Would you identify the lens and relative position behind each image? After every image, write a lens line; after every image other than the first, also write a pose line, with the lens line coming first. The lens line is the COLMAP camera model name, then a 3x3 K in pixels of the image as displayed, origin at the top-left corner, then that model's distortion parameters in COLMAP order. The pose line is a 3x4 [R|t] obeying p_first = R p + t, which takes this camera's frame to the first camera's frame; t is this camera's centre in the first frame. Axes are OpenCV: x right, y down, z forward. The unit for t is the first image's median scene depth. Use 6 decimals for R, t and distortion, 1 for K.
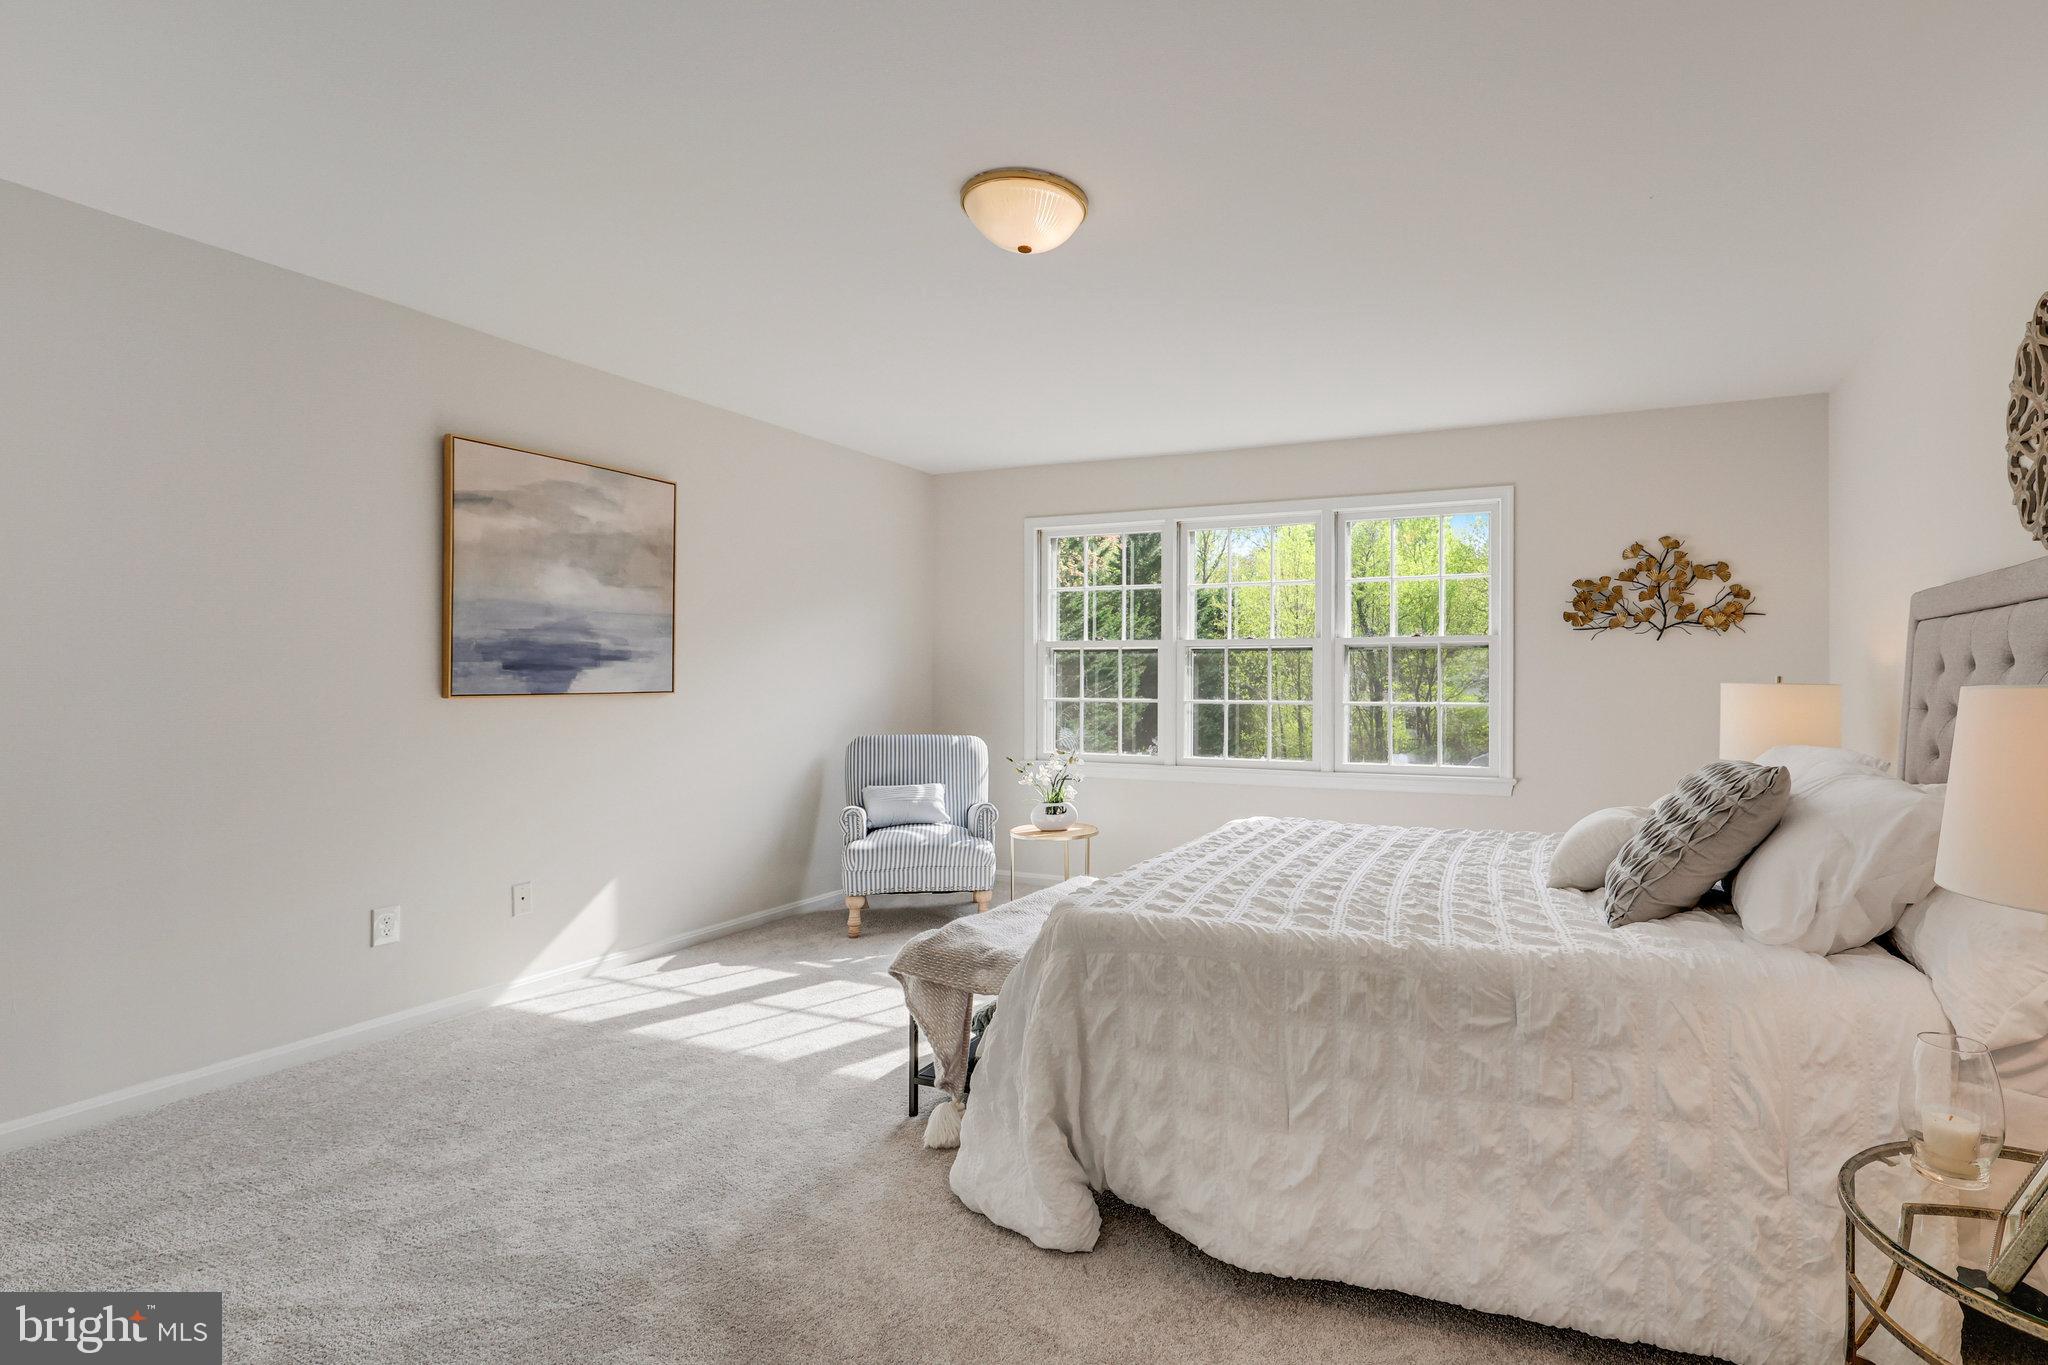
lens RADIAL K [[981.3, 0, 1156.9], [0, 981.3, 678.0], [0, 0, 1]] dist [-0.000022, -0.000219]
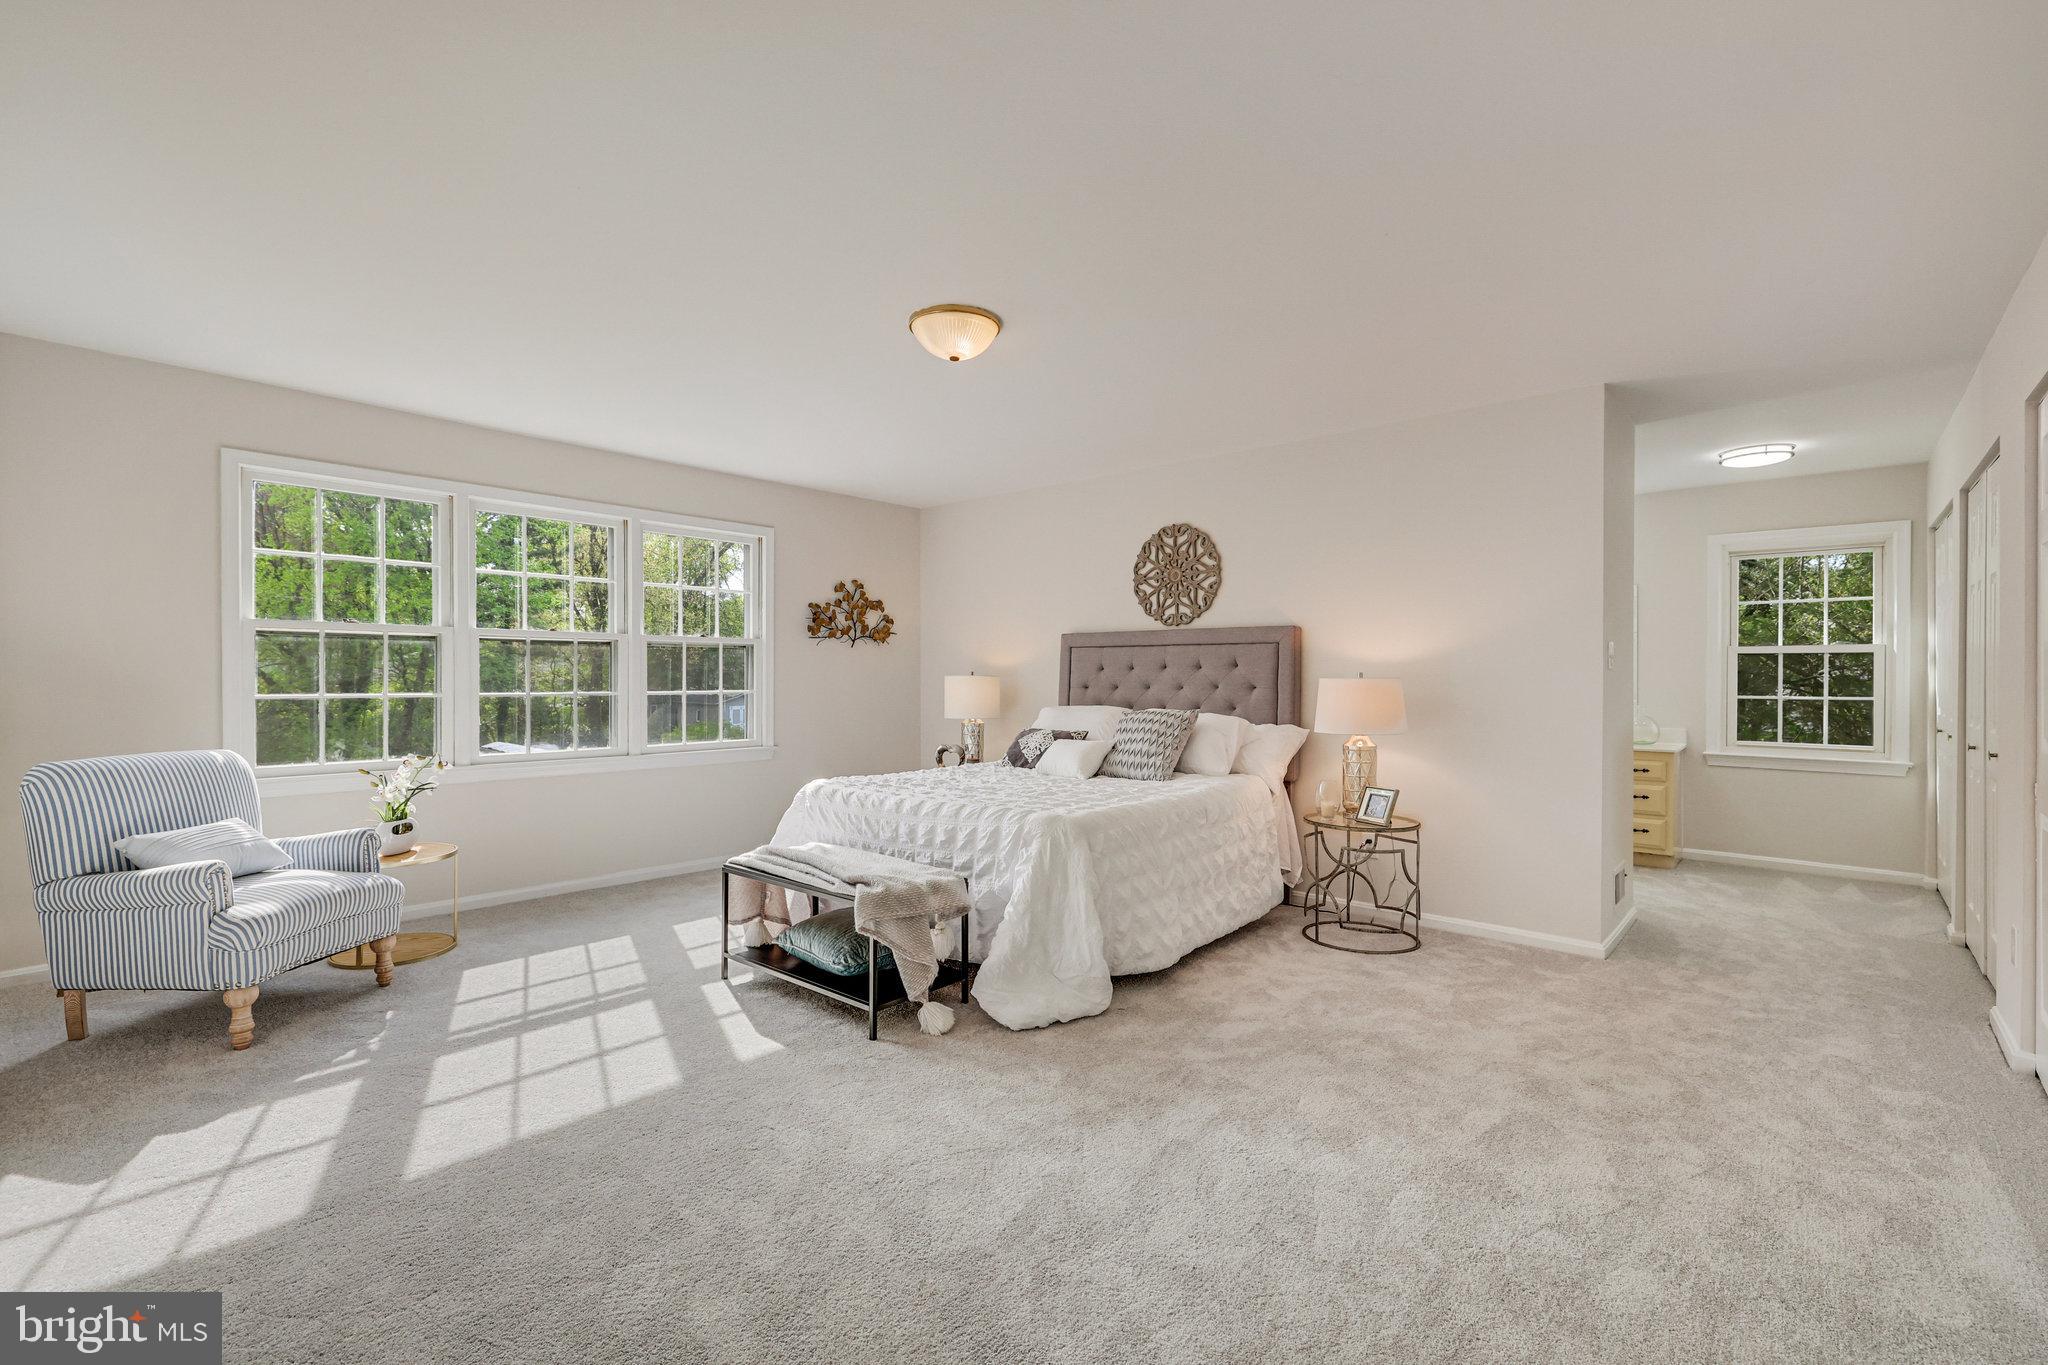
lens RADIAL K [[895.8, 0, 1031.1], [0, 895.8, 678.2], [0, 0, 1]] dist [0.001737, 0.000169]
pose [[0.325378, -0.004626, 0.945573, -0.852688], [-0.006852, 0.999950, 0.007250, -0.002528], [-0.945559, -0.008838, 0.325330, 0.326884]]
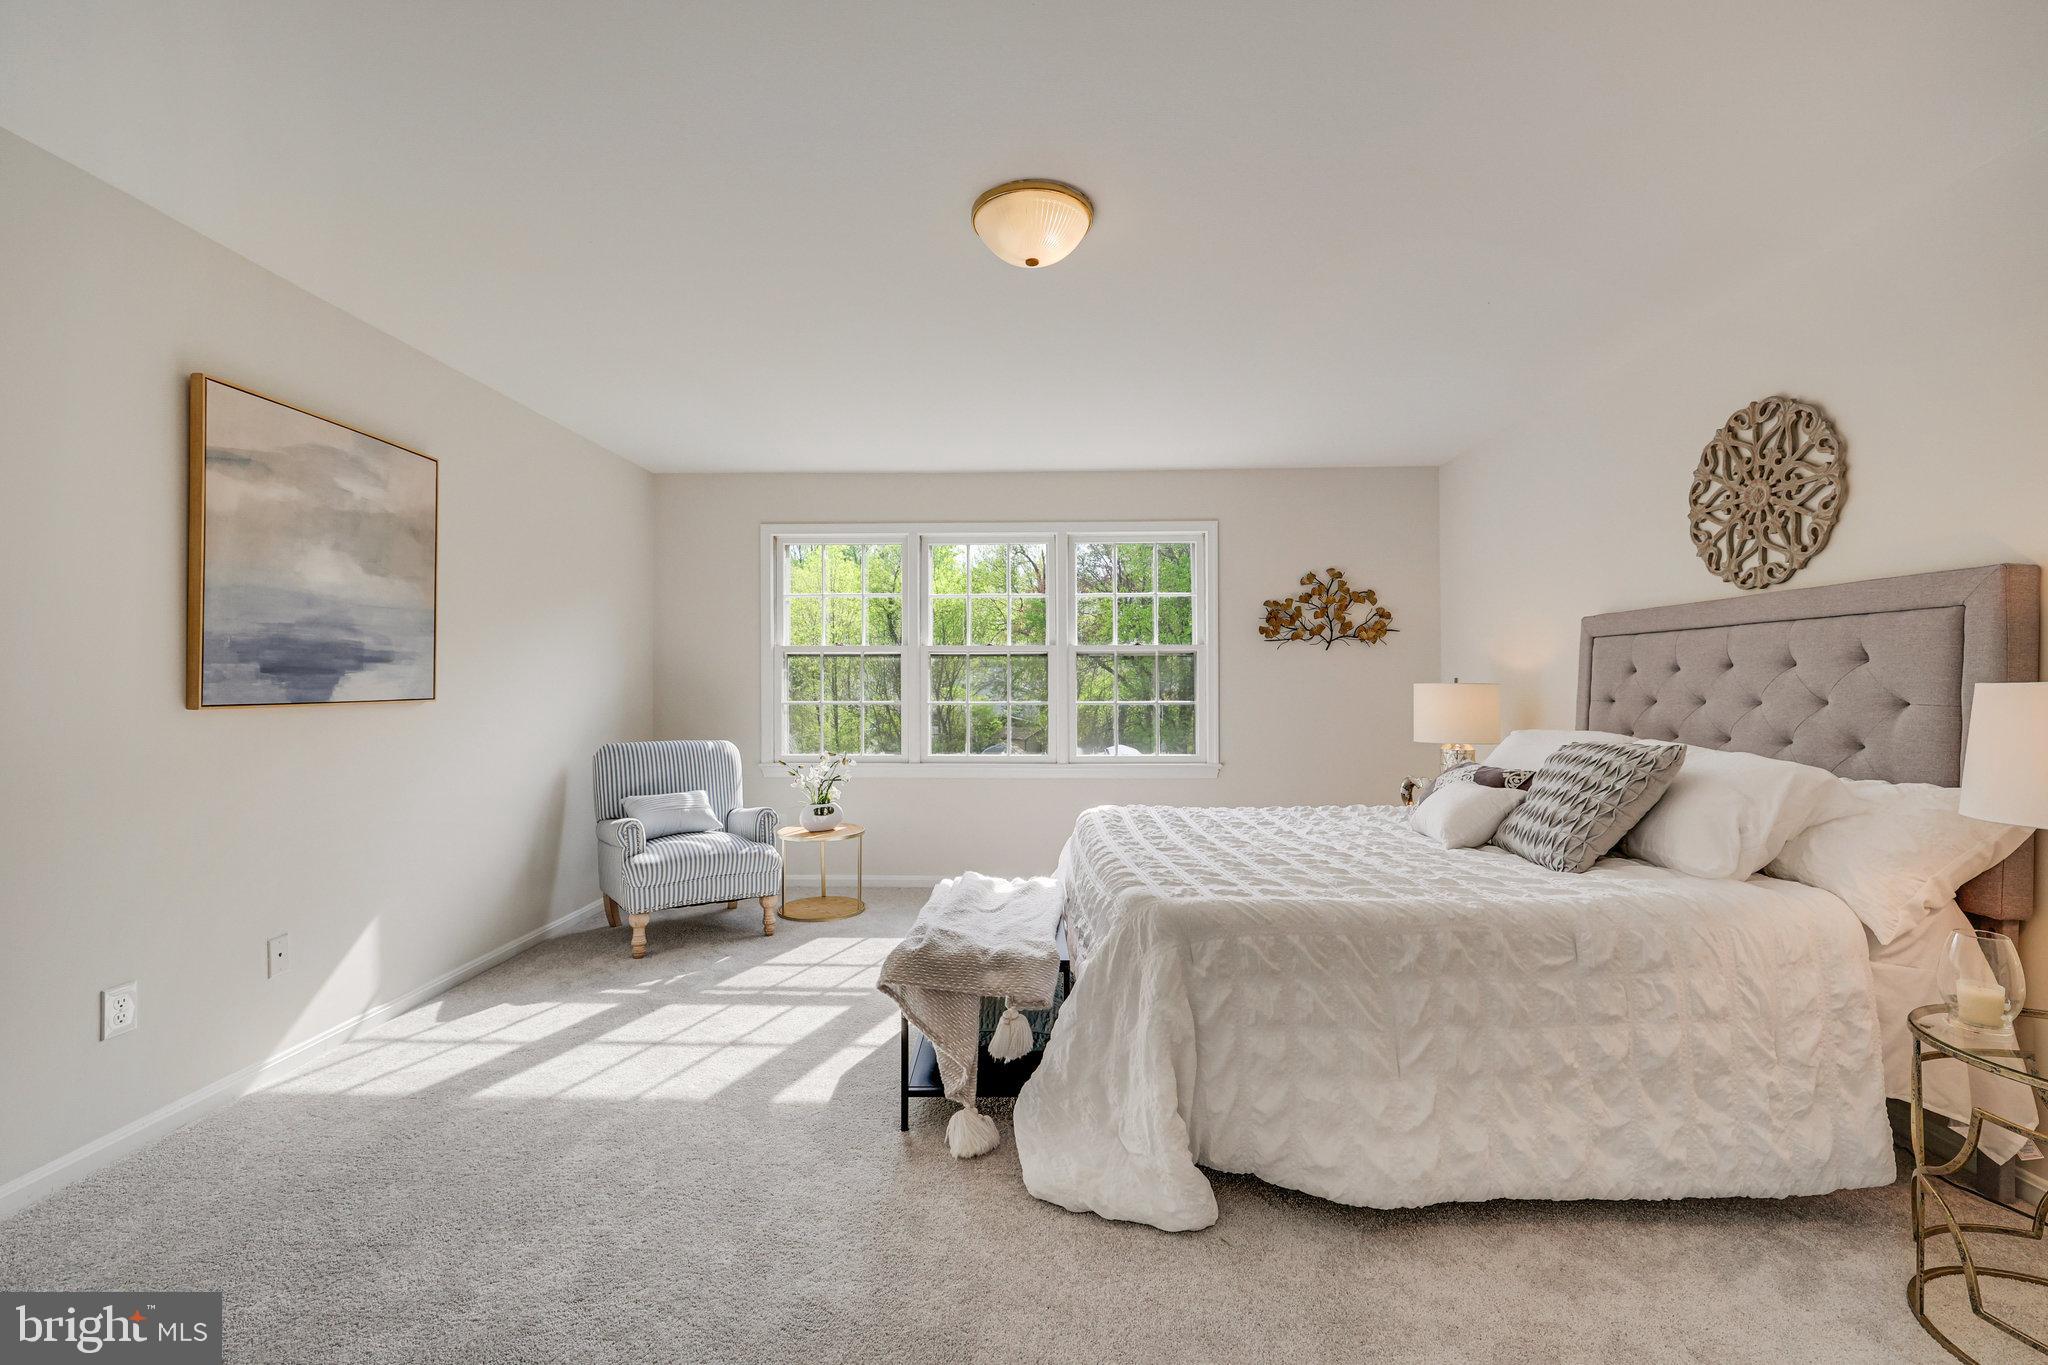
lens RADIAL K [[873.2, 0, 1006.5], [0, 873.2, 678.1], [0, 0, 1]] dist [0.001051, 0.000124]
pose [[0.936277, -0.002353, 0.351255, -0.320836], [0.003895, 0.999986, -0.003684, 0.000389], [-0.351241, 0.004818, 0.936273, 0.105301]]
